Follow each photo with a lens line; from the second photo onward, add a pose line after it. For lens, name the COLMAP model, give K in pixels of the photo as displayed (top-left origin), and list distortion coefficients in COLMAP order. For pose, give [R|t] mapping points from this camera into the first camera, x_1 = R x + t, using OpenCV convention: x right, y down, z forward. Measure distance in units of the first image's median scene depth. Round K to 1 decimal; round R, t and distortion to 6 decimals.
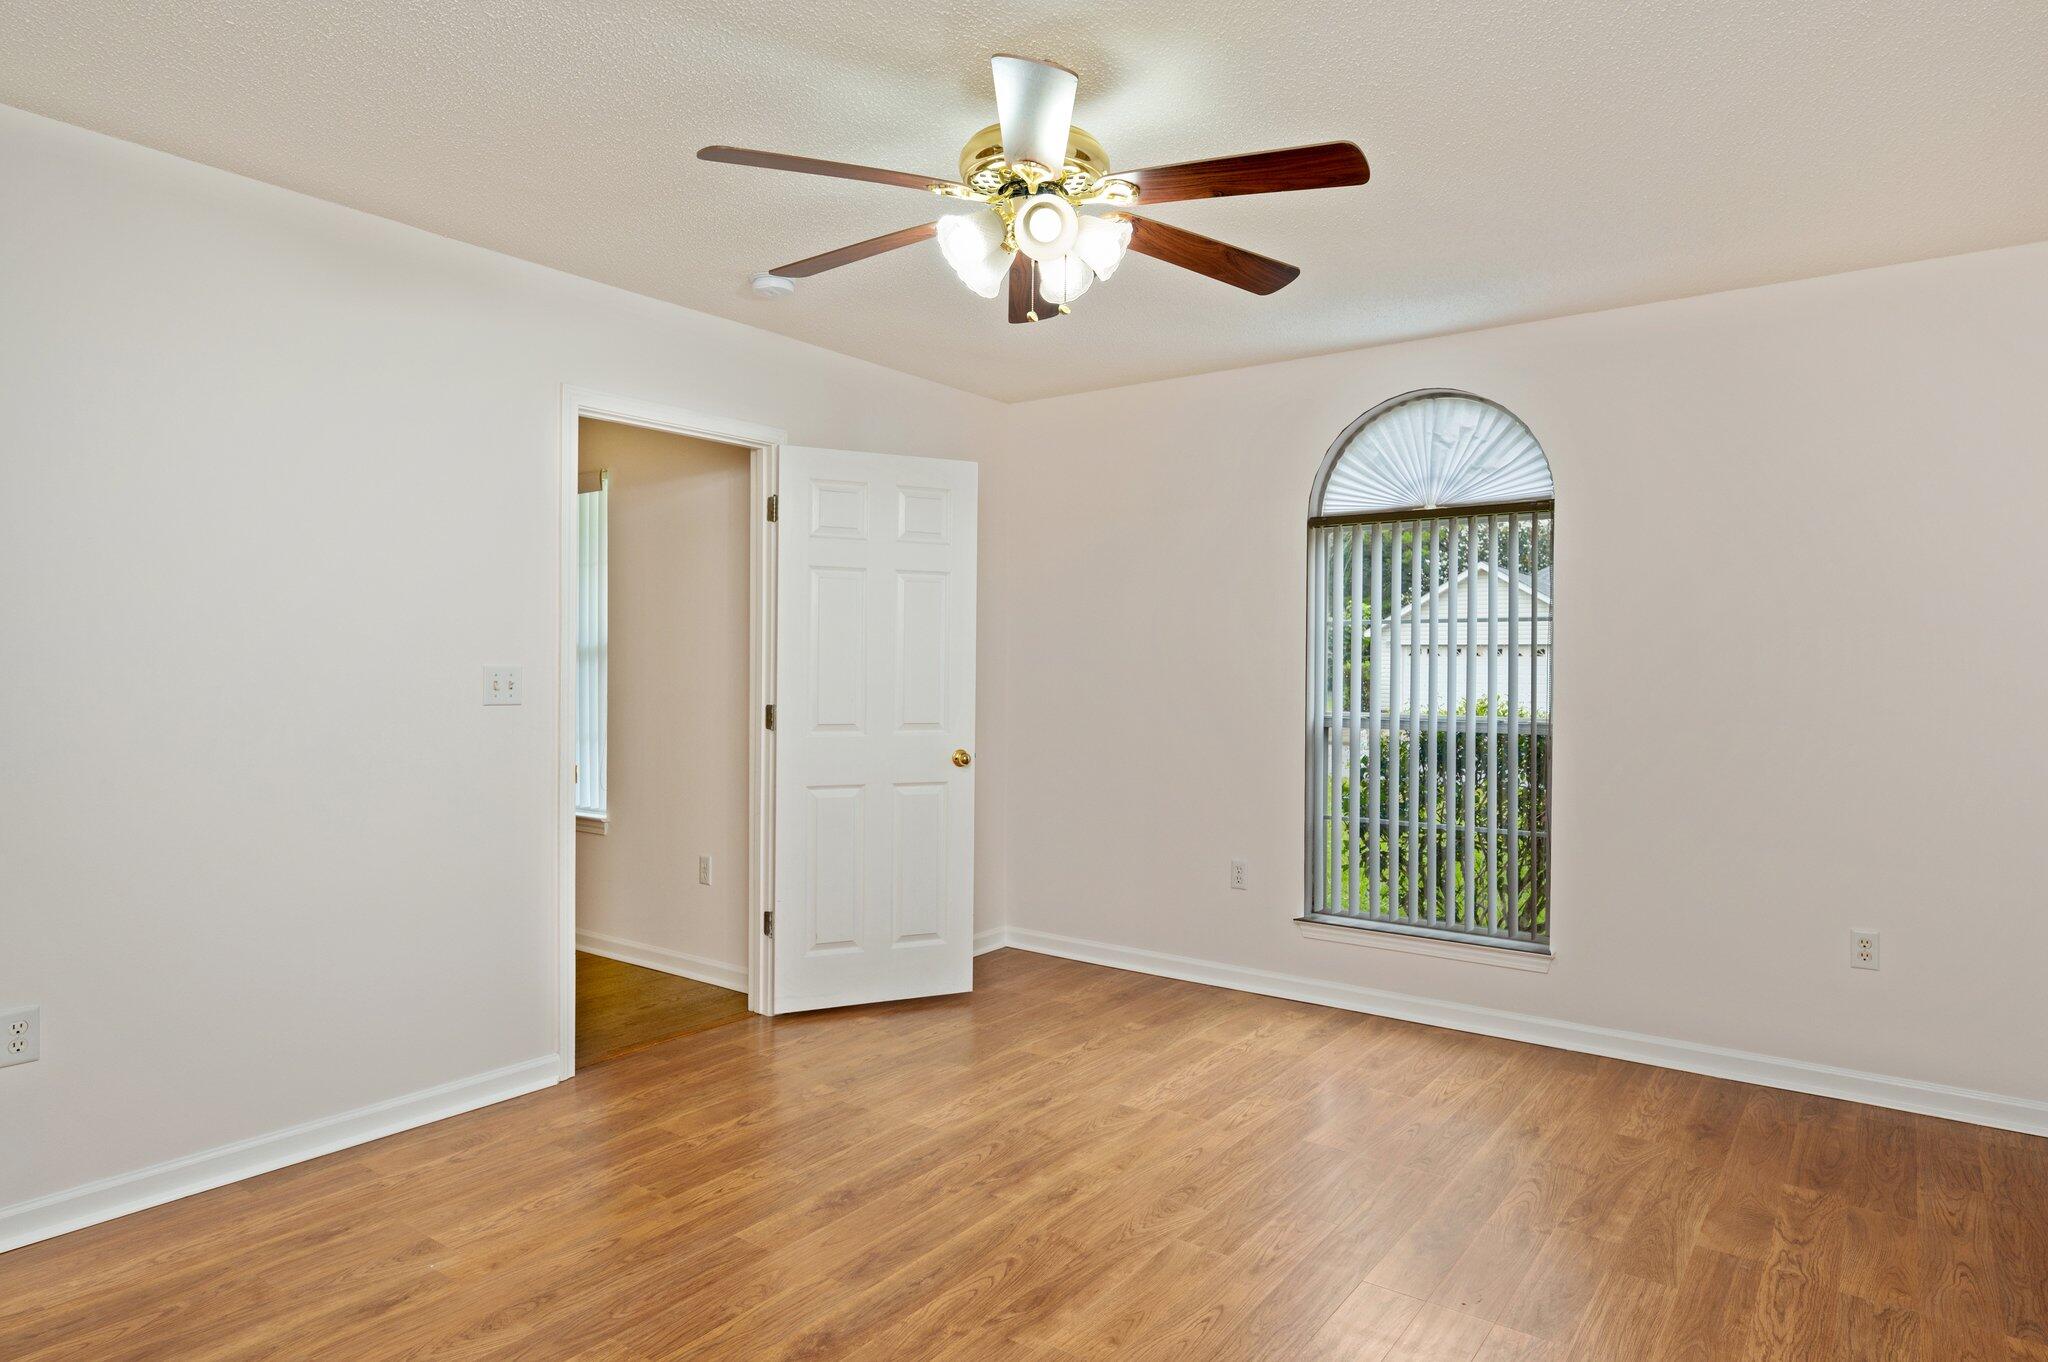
lens RADIAL K [[1190.7, 0, 1027.2], [0, 1190.7, 661.1], [0, 0, 1]] dist [-0.003035, -0.002156]
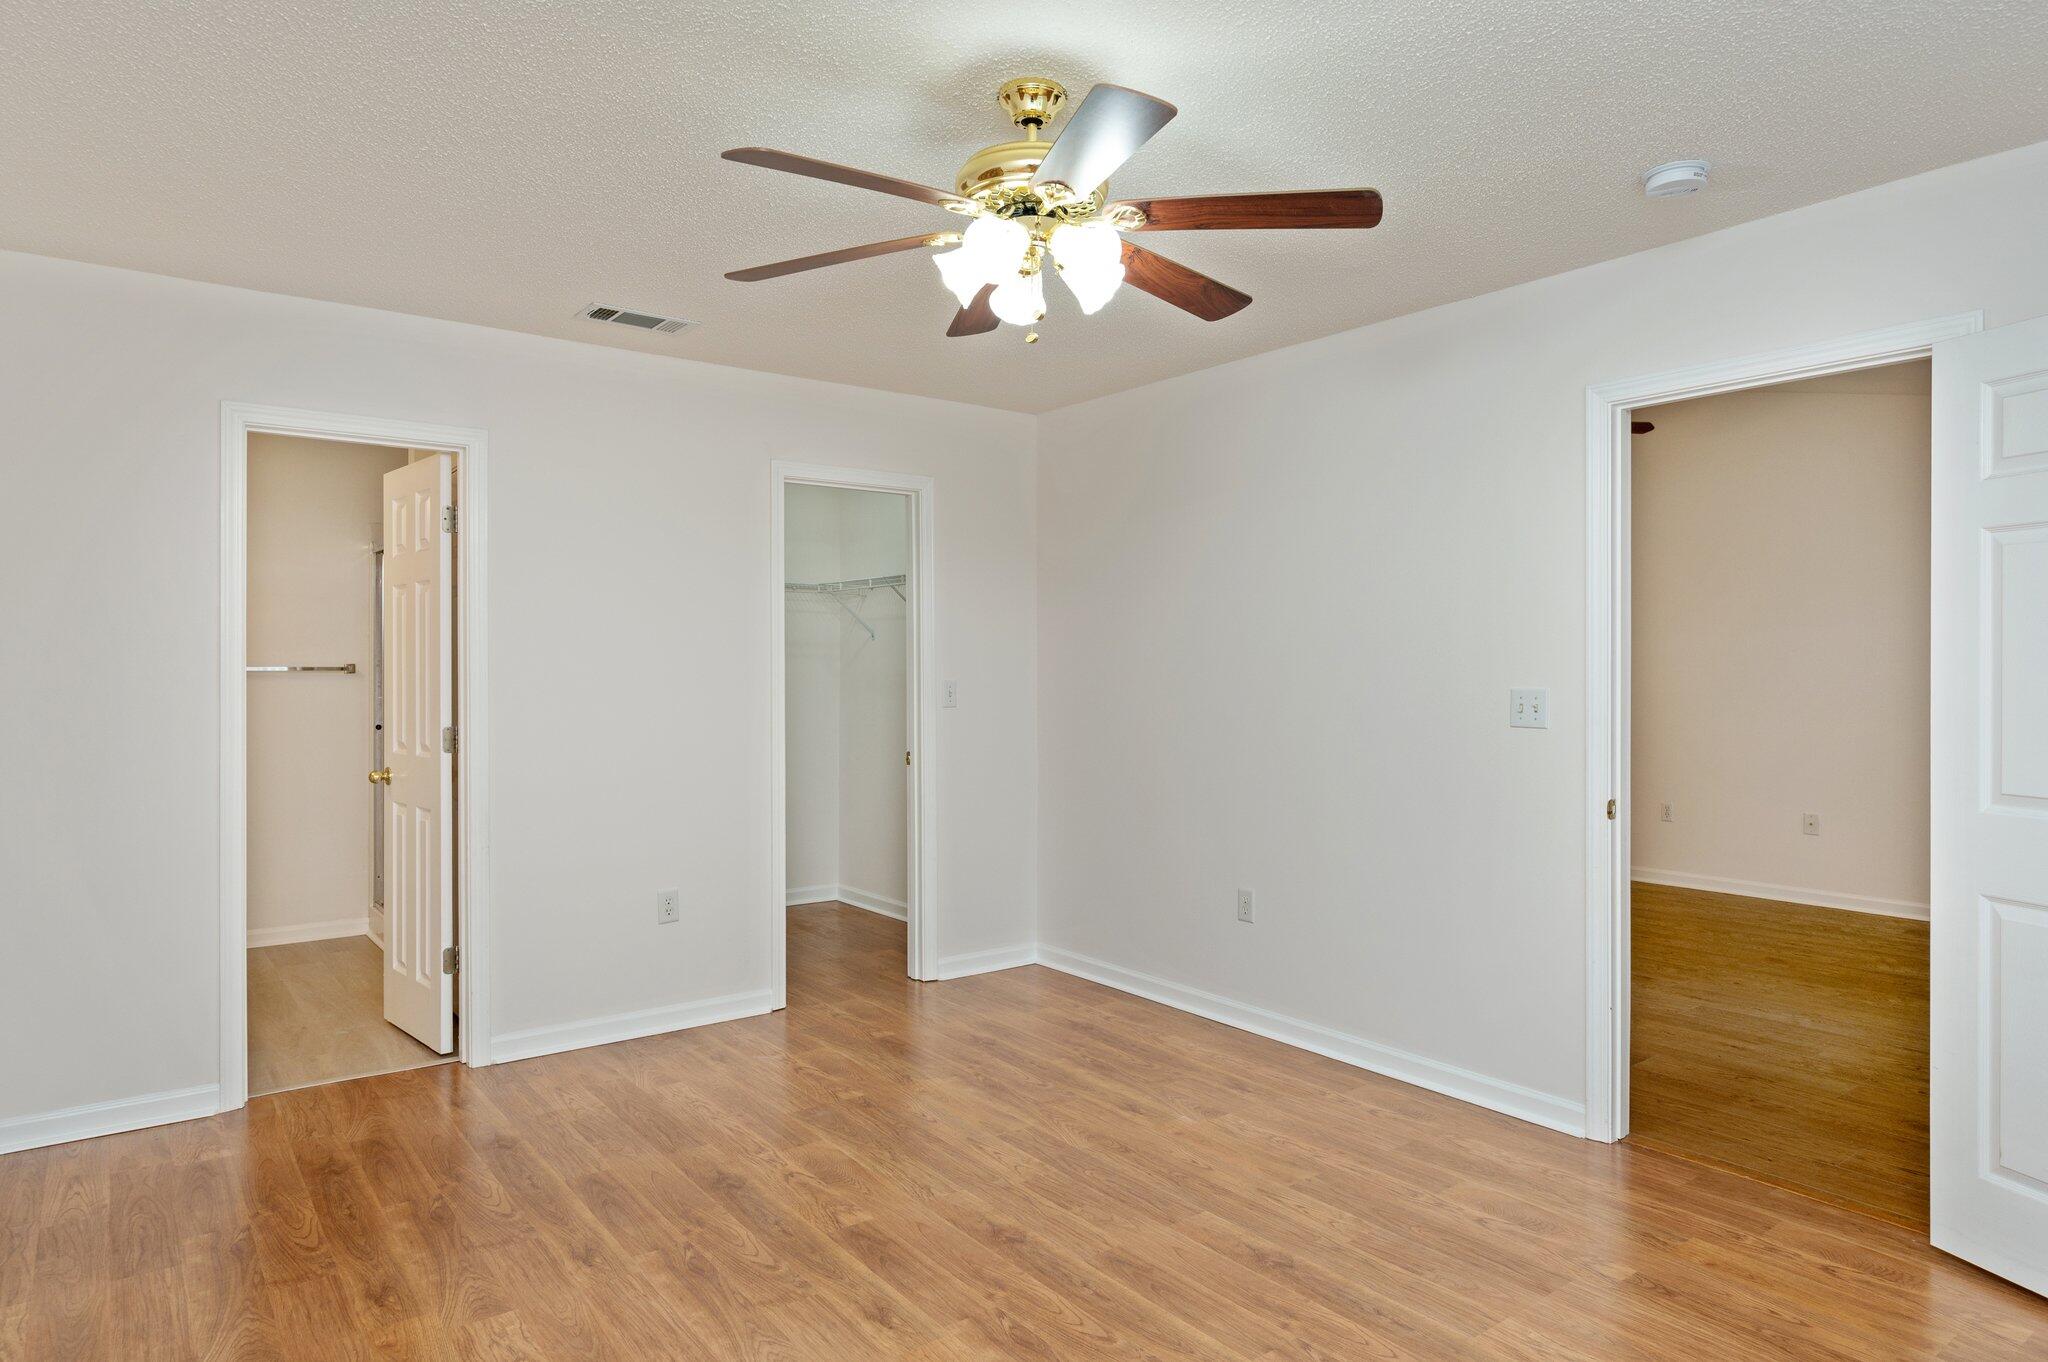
lens RADIAL K [[1200.6, 0, 1024.0], [0, 1200.6, 681.0], [0, 0, 1]] dist [-0.000060, -0.000014]
pose [[-0.276961, 0.000172, -0.960881, 0.869234], [-0.003813, 0.999992, 0.001278, -0.002367], [0.960874, 0.004018, -0.276958, 1.163223]]
